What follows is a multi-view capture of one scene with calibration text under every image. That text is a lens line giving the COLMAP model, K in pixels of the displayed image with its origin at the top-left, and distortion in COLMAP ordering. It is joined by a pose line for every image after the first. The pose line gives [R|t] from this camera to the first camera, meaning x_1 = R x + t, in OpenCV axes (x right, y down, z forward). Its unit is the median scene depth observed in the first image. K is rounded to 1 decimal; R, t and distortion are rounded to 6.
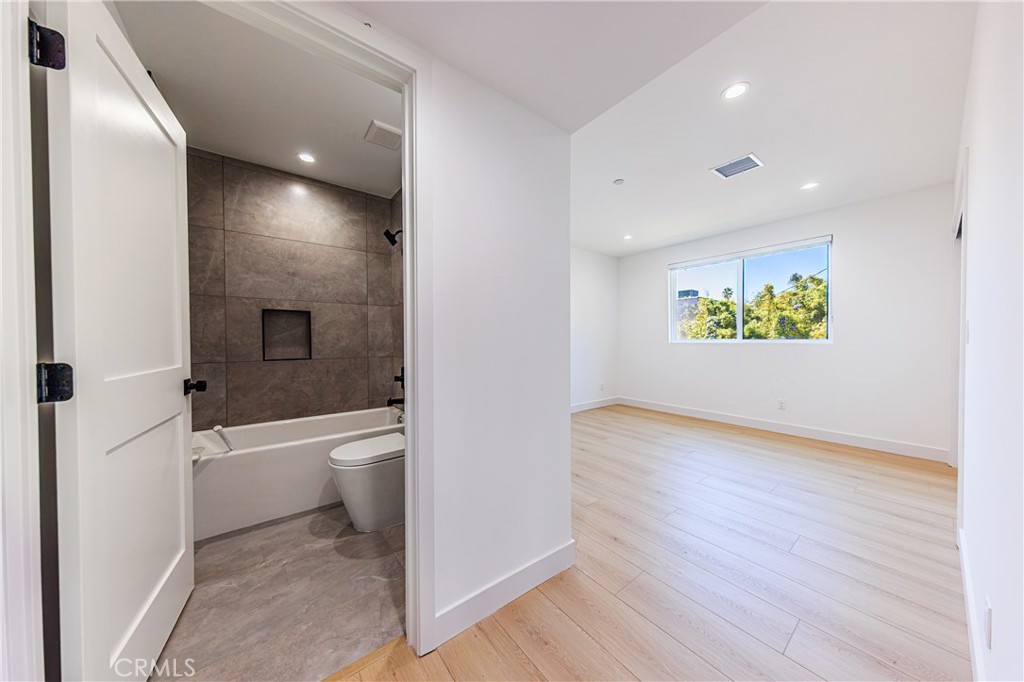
lens RADIAL K [[327.7, 0, 513.3], [0, 327.7, 342.8], [0, 0, 1]] dist [0.000362, -0.000024]
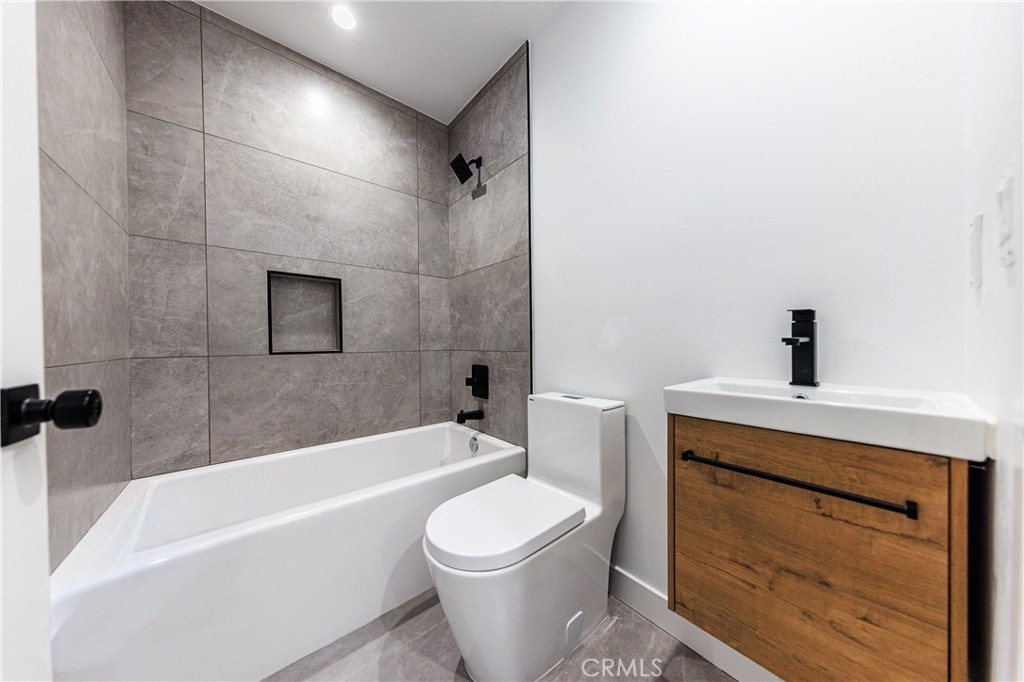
lens RADIAL K [[327.7, 0, 512.5], [0, 327.7, 344.9], [0, 0, 1]] dist [0.000362, -0.000024]
pose [[0.999548, -0.006252, 0.029415, -0.308673], [0.006387, 0.999970, -0.004485, 0.041116], [-0.029386, 0.004671, 0.999557, 0.352458]]
